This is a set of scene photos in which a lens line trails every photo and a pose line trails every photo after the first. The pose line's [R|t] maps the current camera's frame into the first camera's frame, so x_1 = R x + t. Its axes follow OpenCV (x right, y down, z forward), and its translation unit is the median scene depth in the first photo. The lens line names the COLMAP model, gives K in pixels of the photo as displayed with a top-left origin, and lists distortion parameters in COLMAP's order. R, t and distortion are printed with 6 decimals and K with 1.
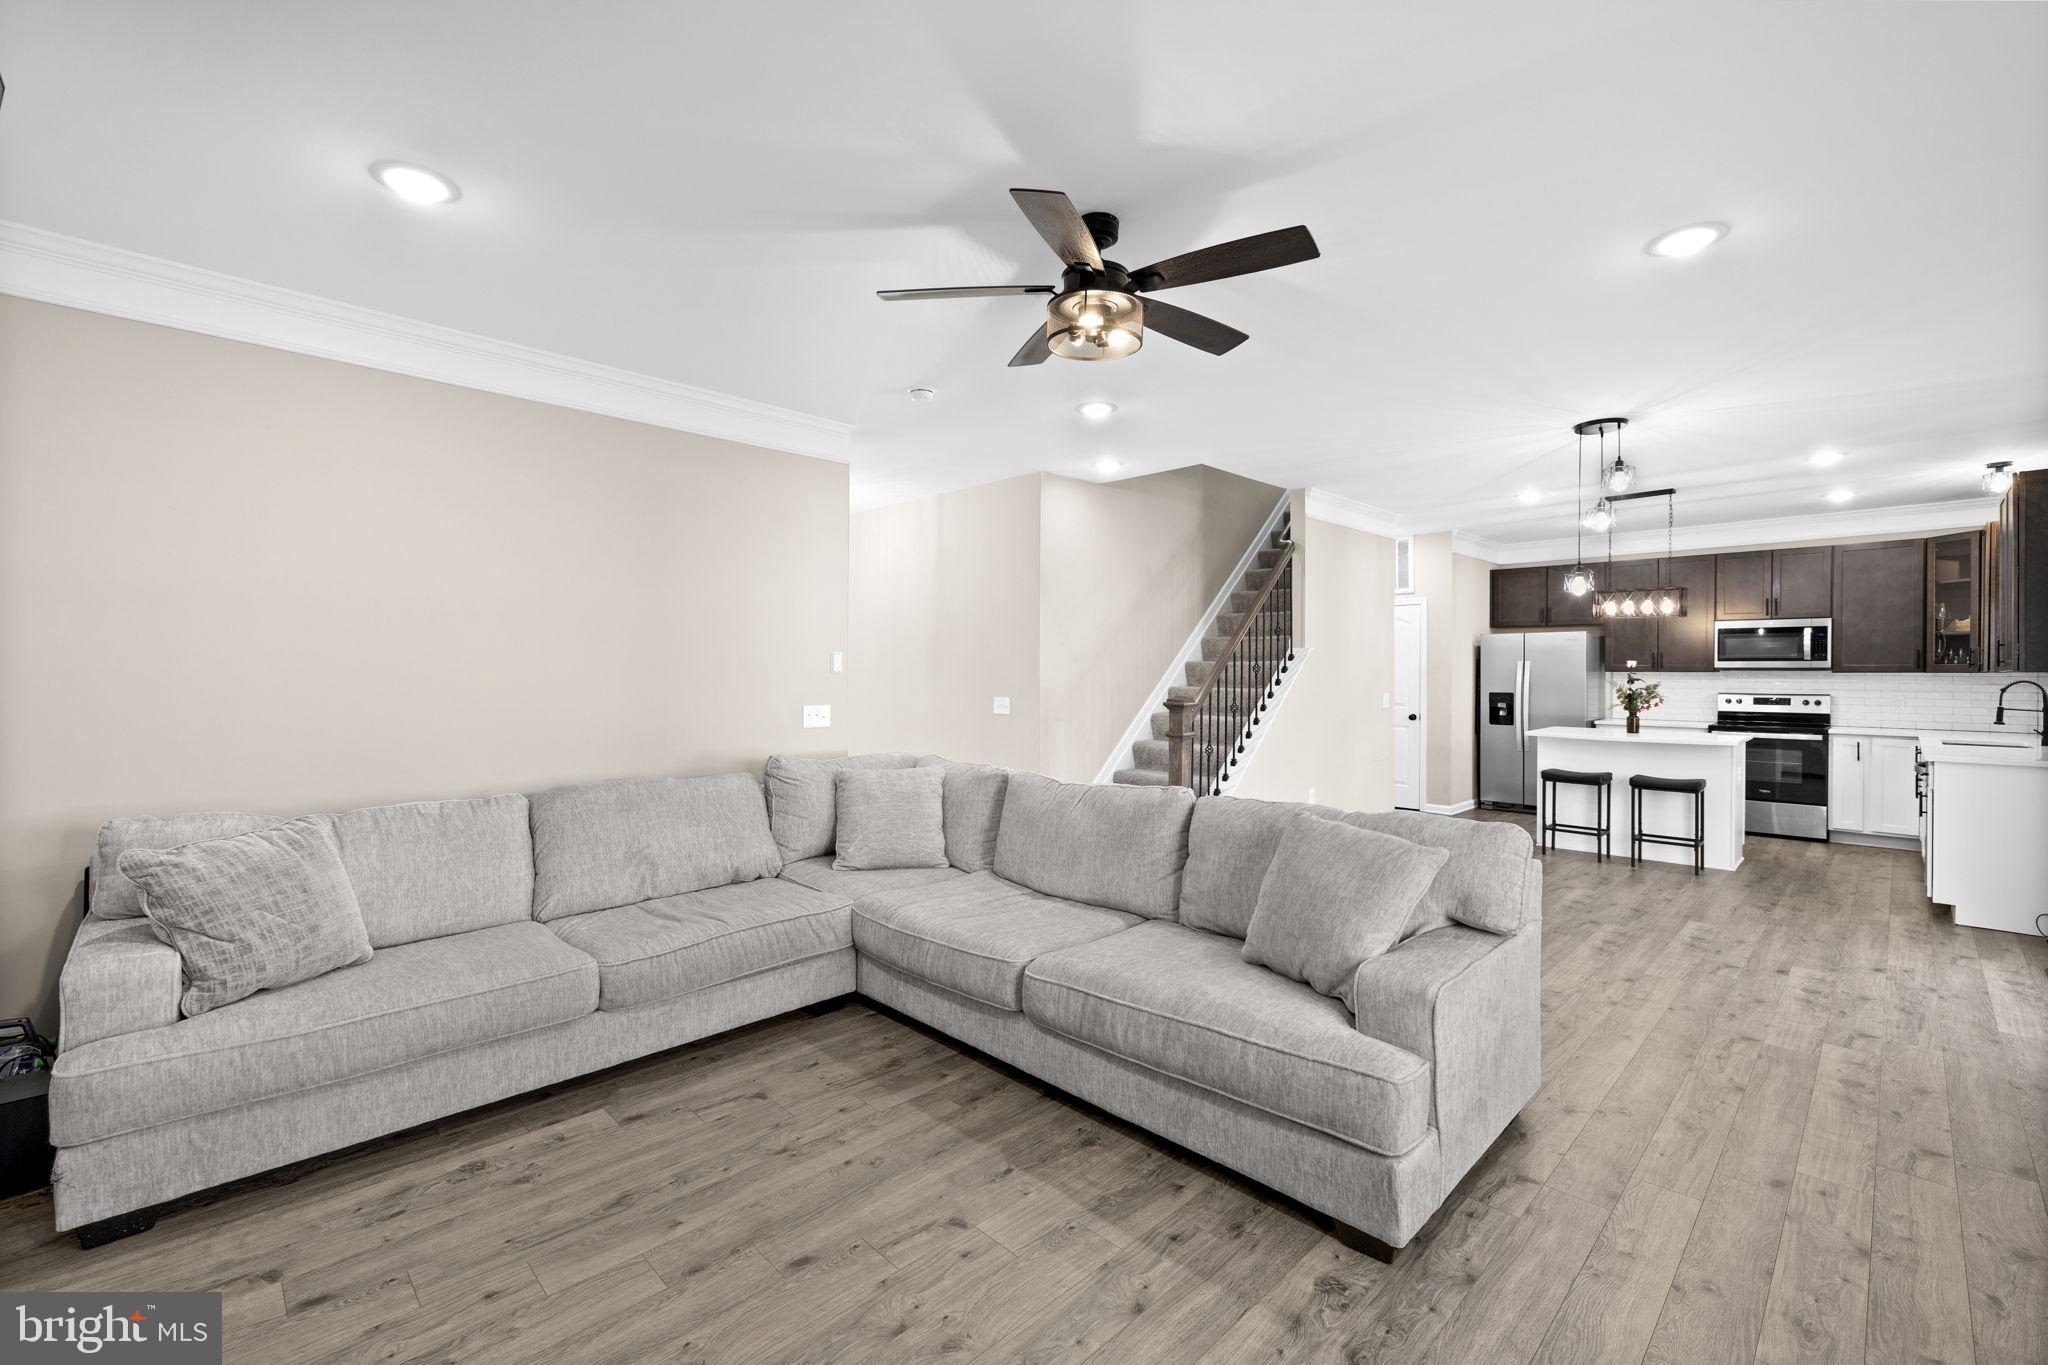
lens RADIAL K [[855.7, 0, 1022.7], [0, 855.7, 675.0], [0, 0, 1]] dist [0.000488, 0.000078]
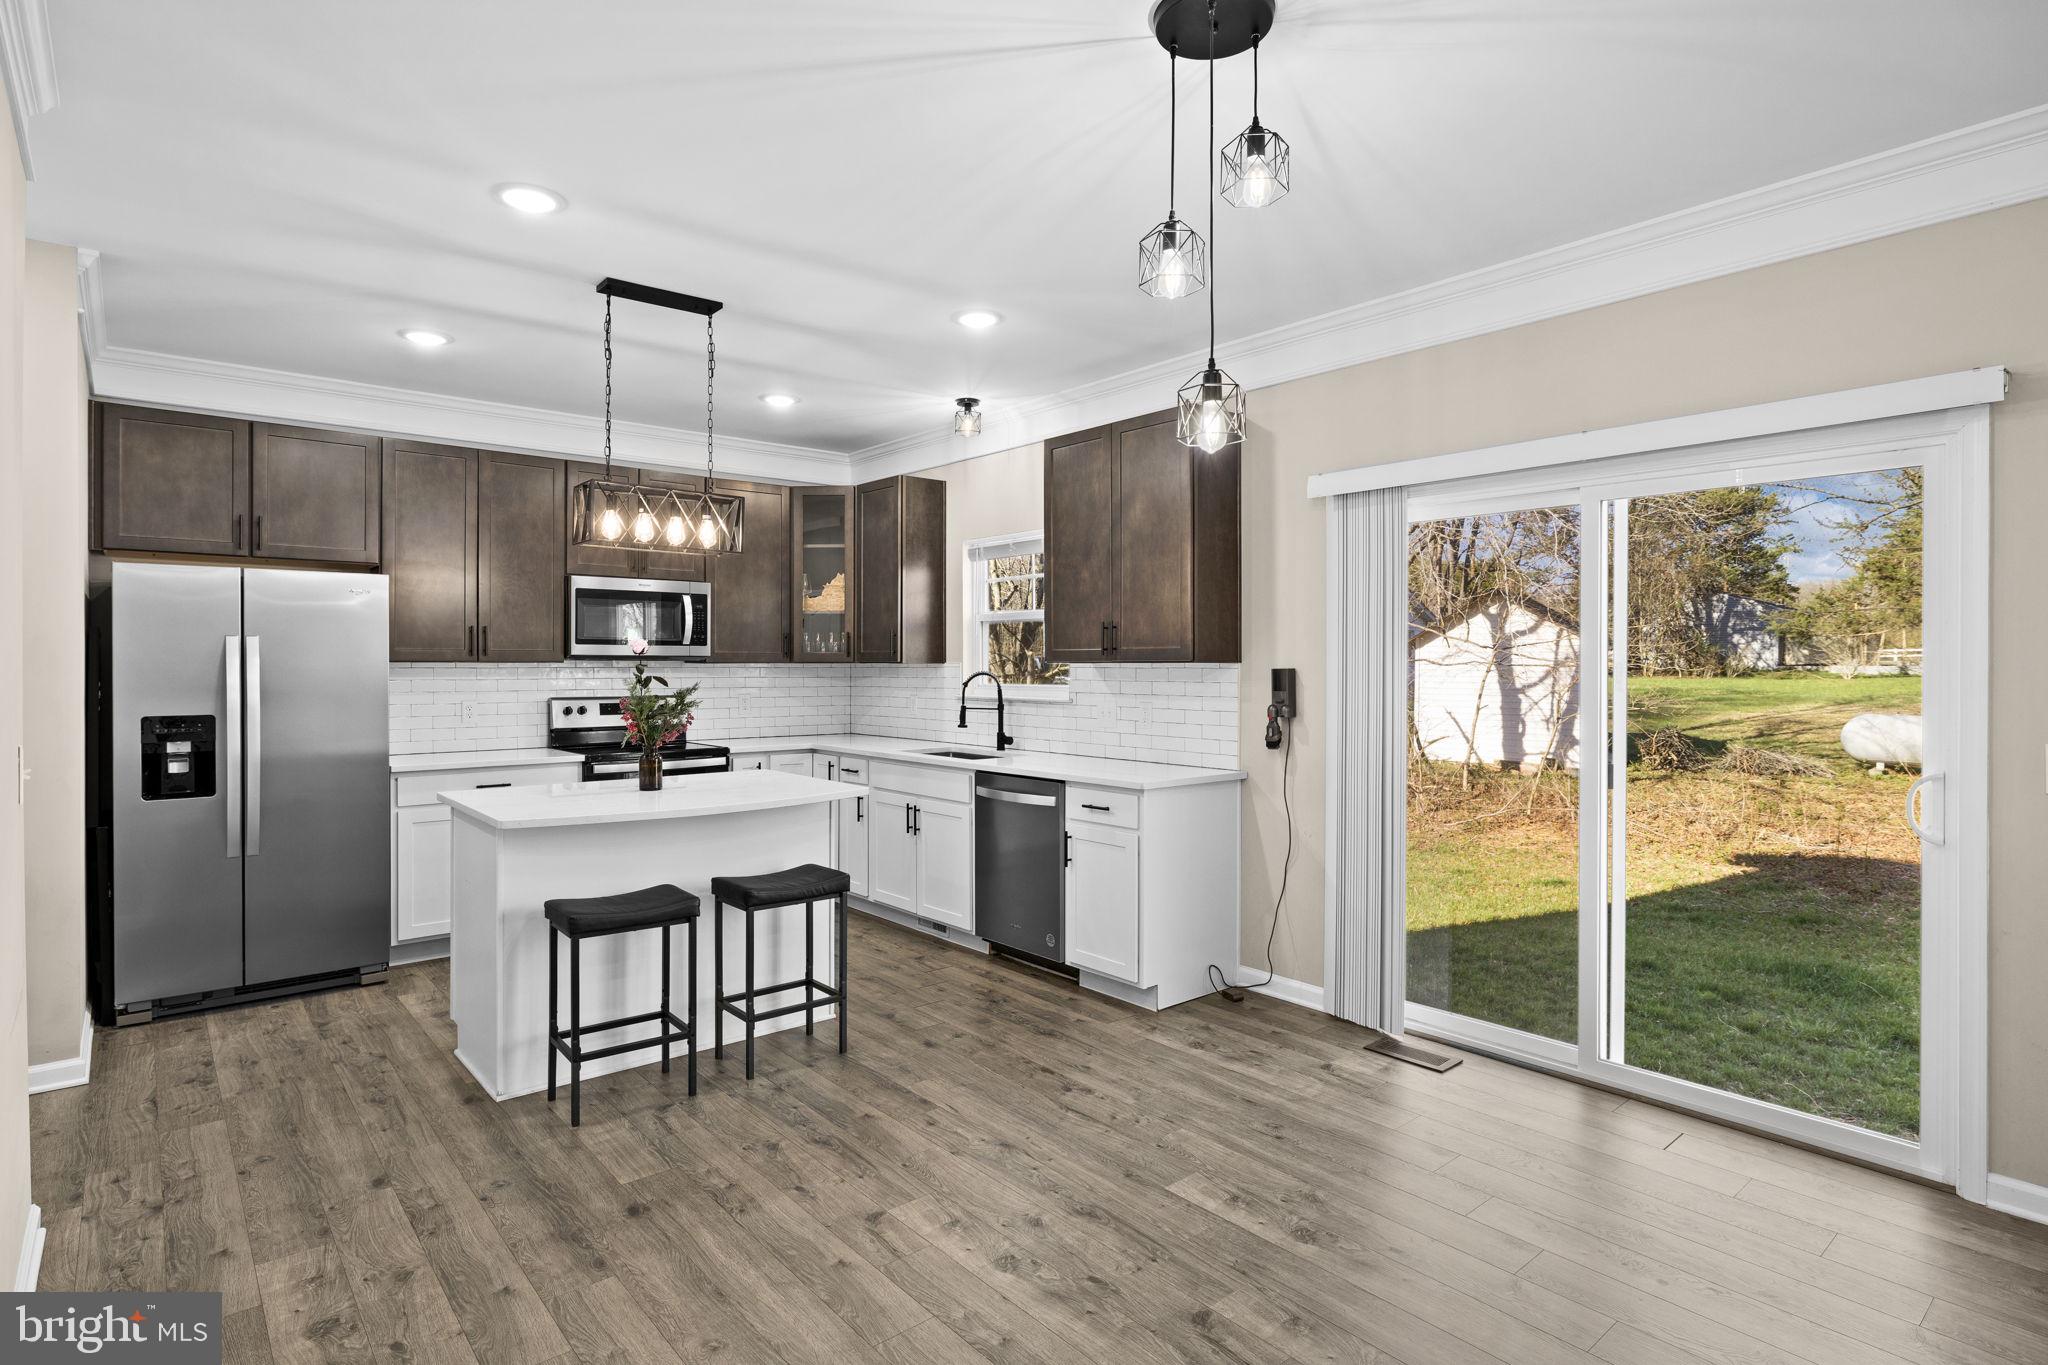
lens RADIAL K [[1046.4, 0, 1017.1], [0, 1046.4, 668.6], [0, 0, 1]] dist [-0.001557, 0.000533]
pose [[0.071832, -0.007083, 0.997392, 0.135211], [0.004147, 0.999968, 0.006803, -0.003217], [-0.997408, 0.003648, 0.071859, 0.713703]]
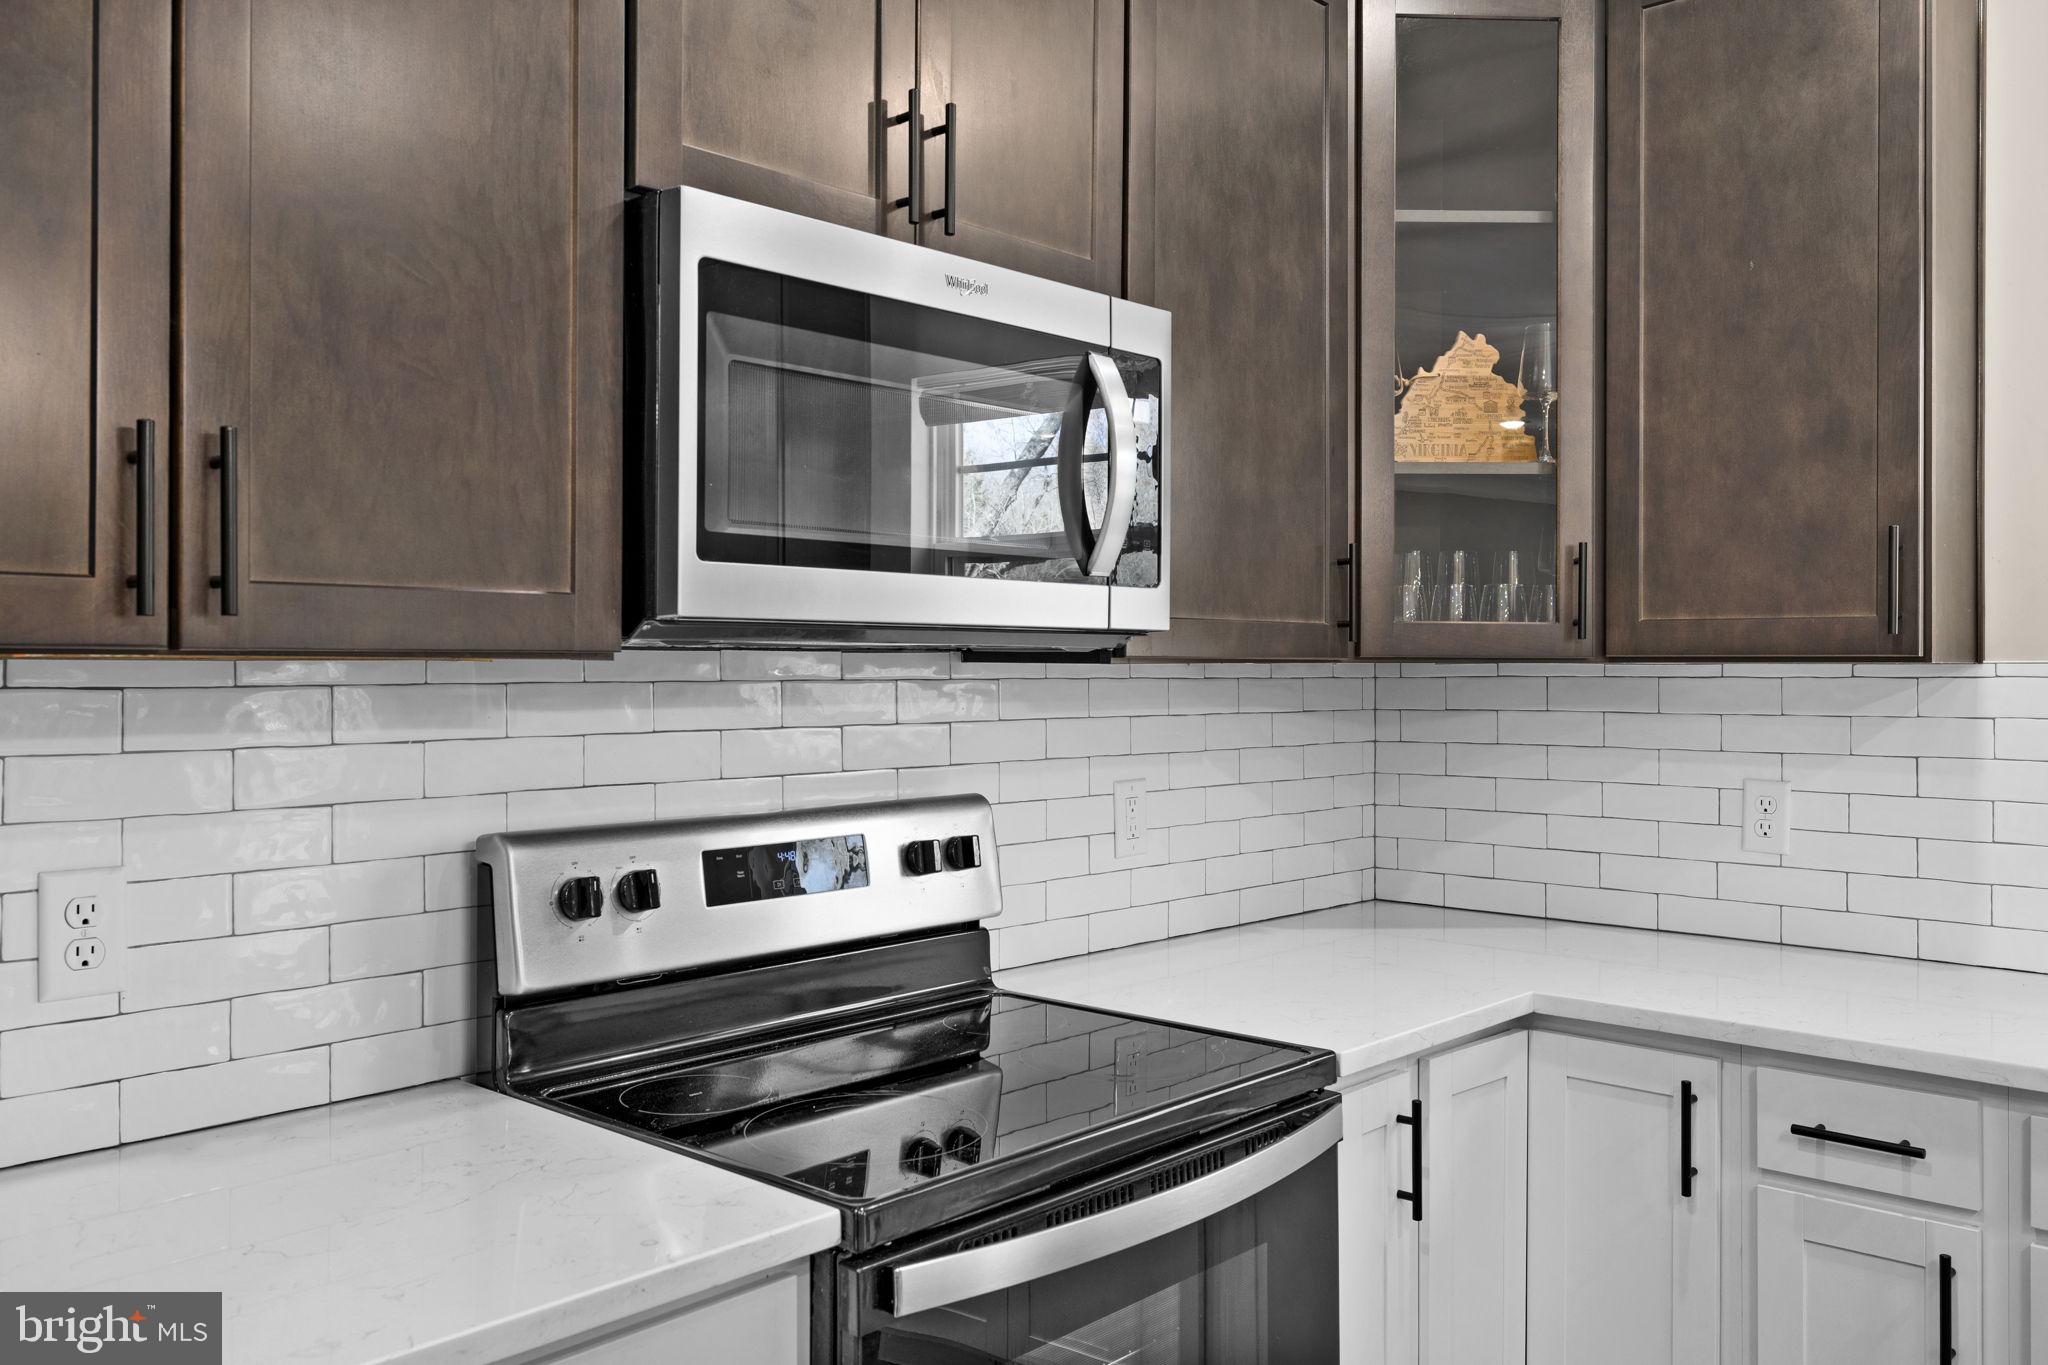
lens RADIAL K [[1642.8, 0, 1018.0], [0, 1642.8, 655.6], [0, 0, 1]] dist [0.009488, -0.001441]
pose [[-0.045205, 0.002874, 0.998974, 0.661768], [0.004800, 0.999985, -0.002660, -0.003533], [-0.998966, 0.004674, -0.045218, 1.065486]]
